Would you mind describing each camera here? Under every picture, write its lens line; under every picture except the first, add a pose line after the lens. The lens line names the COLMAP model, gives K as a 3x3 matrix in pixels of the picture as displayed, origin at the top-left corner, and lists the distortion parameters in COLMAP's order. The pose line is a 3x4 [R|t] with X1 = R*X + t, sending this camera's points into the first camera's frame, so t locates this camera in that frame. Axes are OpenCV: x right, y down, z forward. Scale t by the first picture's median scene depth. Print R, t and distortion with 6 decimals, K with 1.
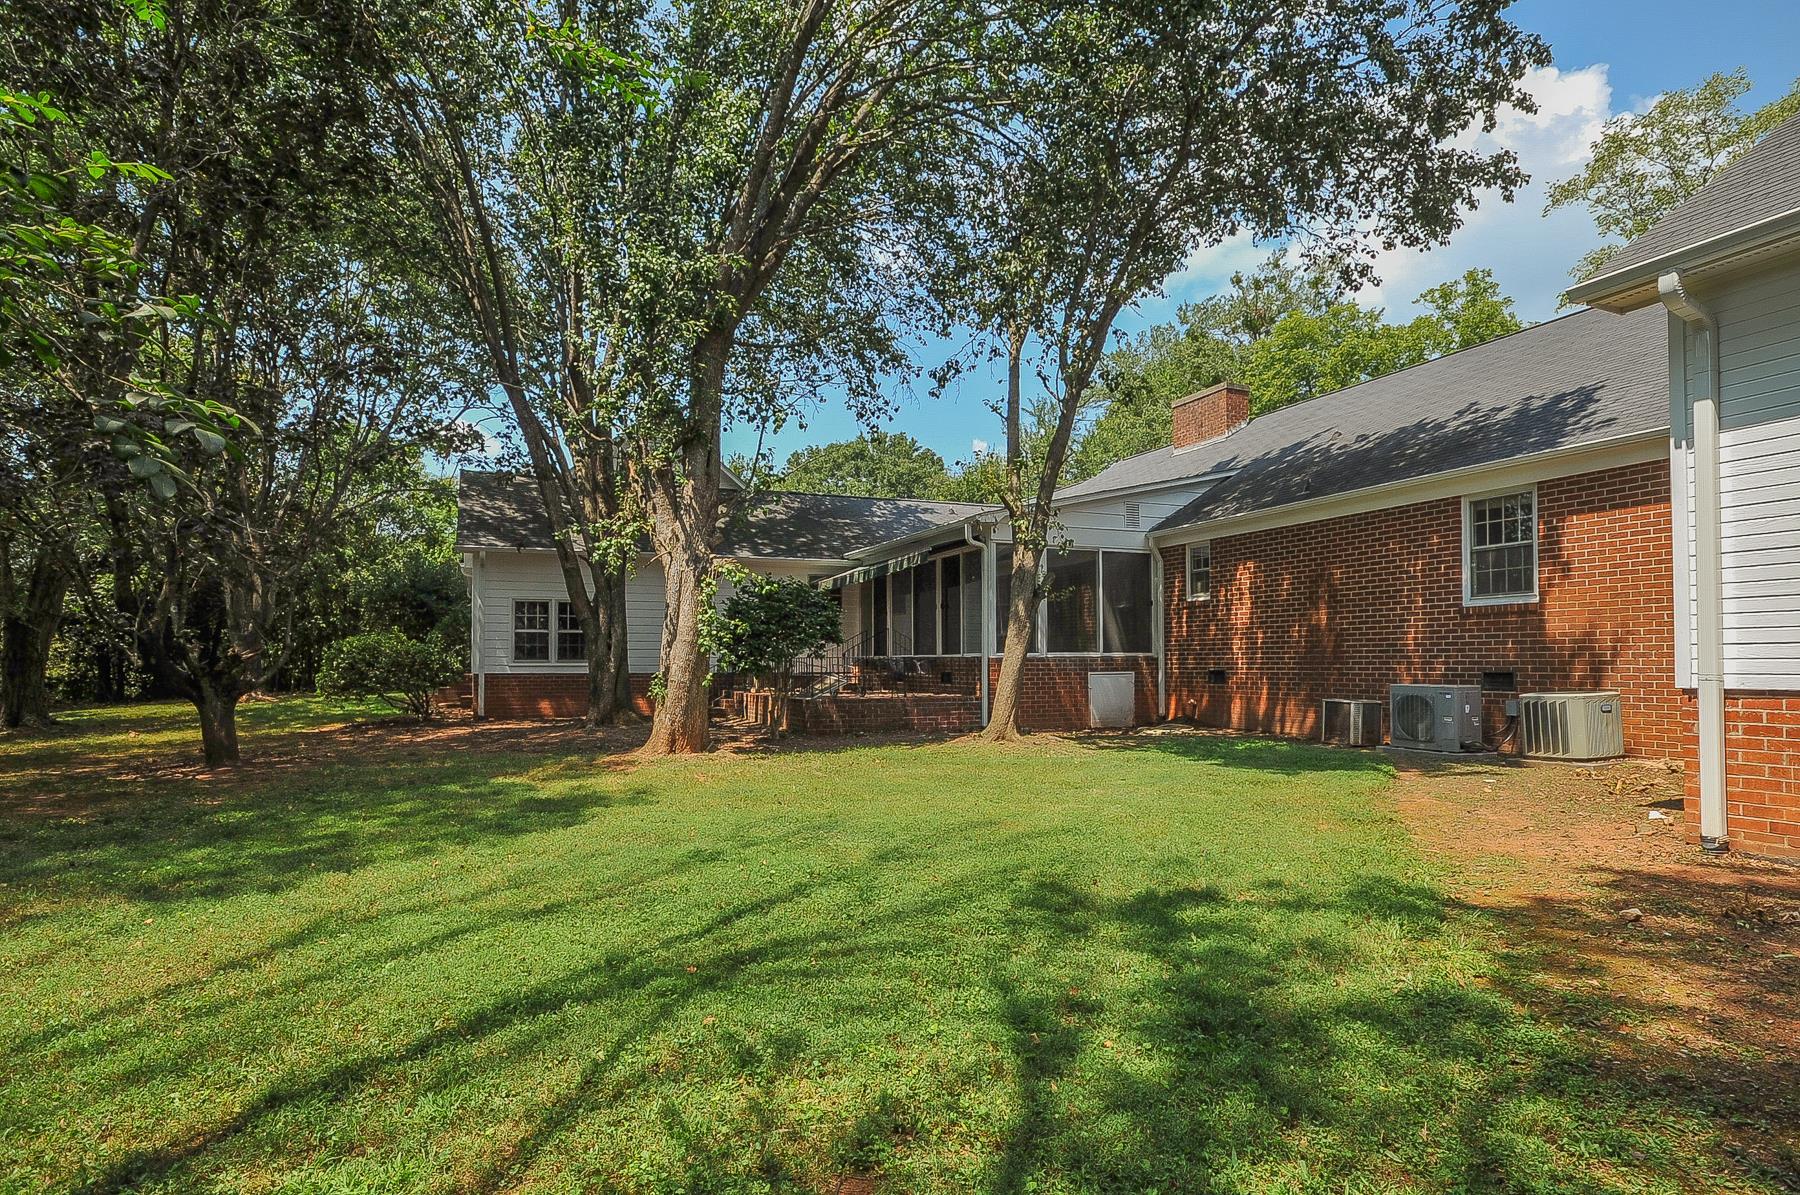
lens RADIAL K [[1012.0, 0, 900.0], [0, 1012.0, 597.5], [0, 0, 1]] dist [-0.000082, -0.000016]
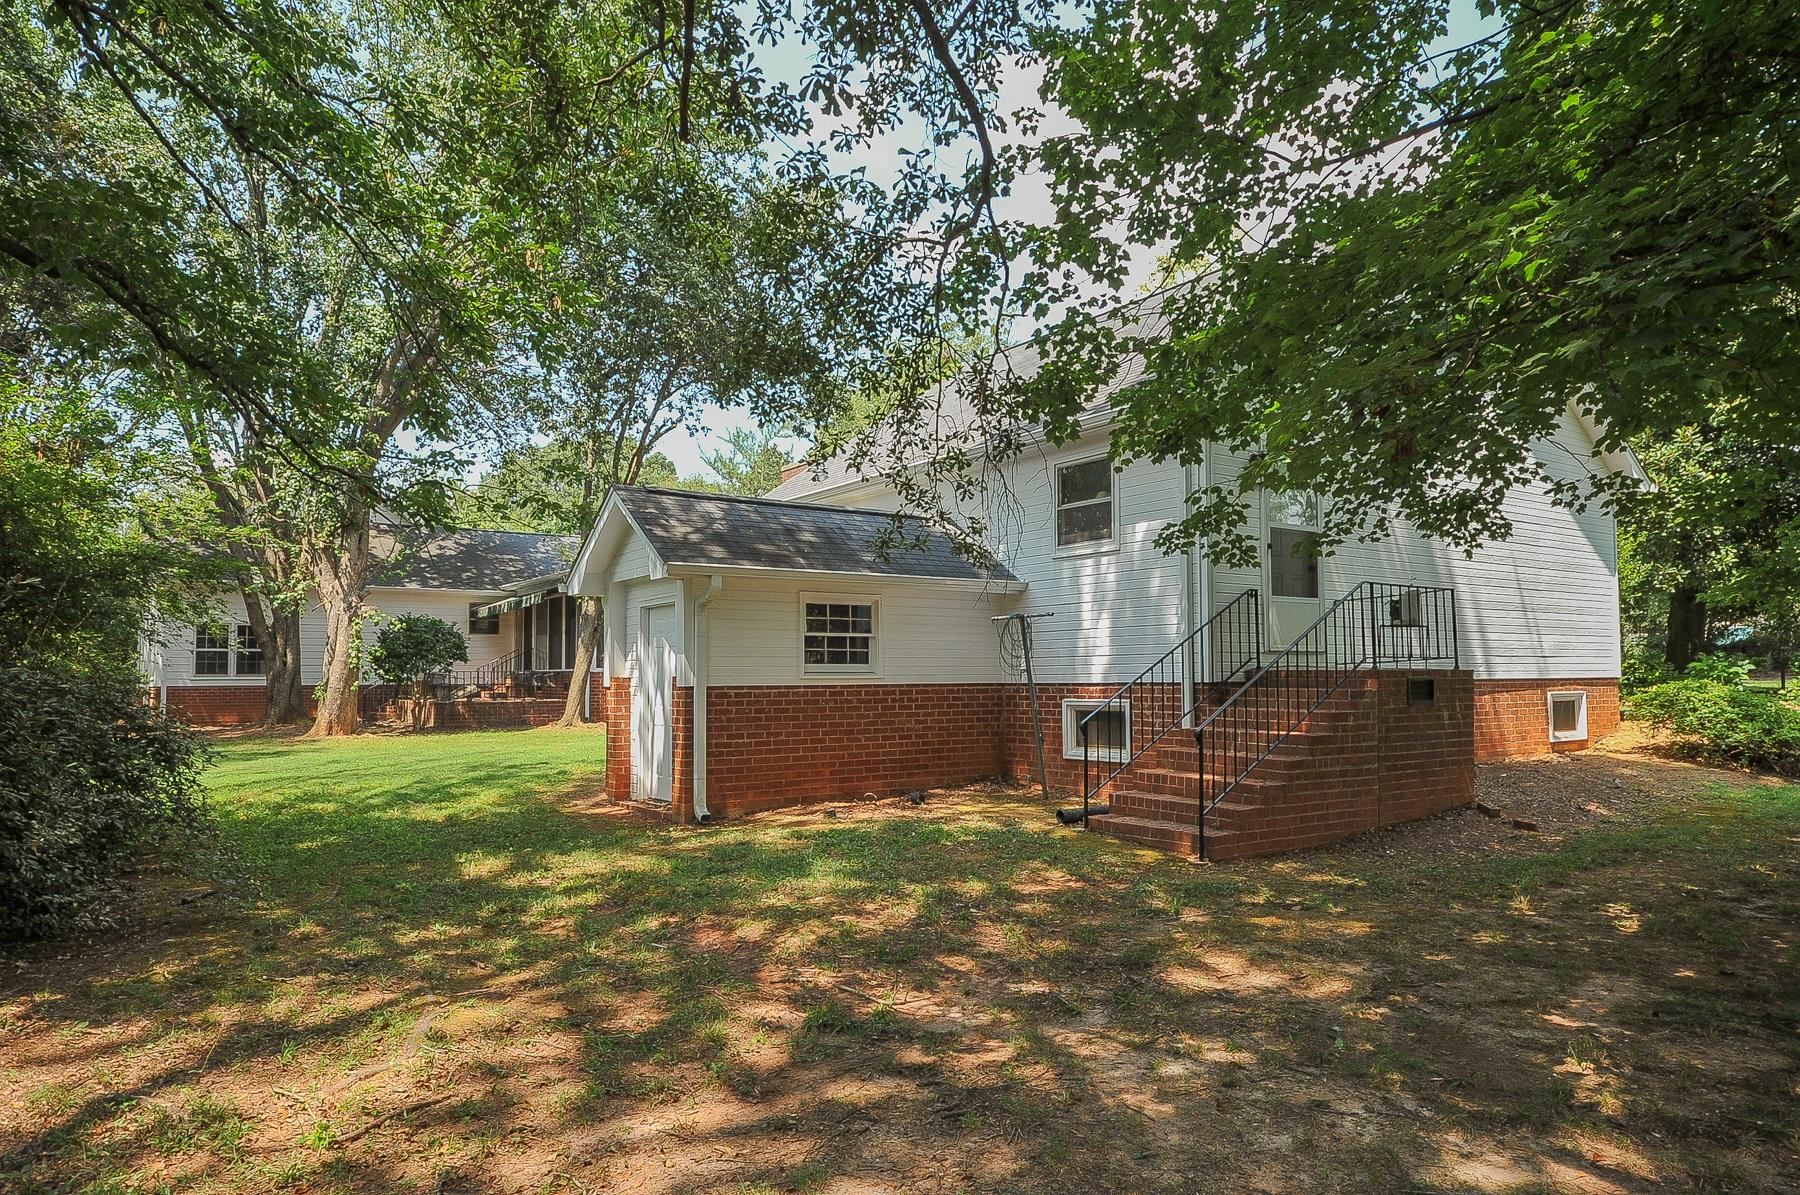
lens RADIAL K [[1011.6, 0, 900.0], [0, 1011.6, 597.5], [0, 0, 1]] dist [0.000113, 0.000061]
pose [[0.965579, 0.014530, 0.259703, 0.147223], [-0.011167, 0.999834, -0.014422, -0.028484], [-0.259870, 0.011025, 0.965581, -0.495685]]
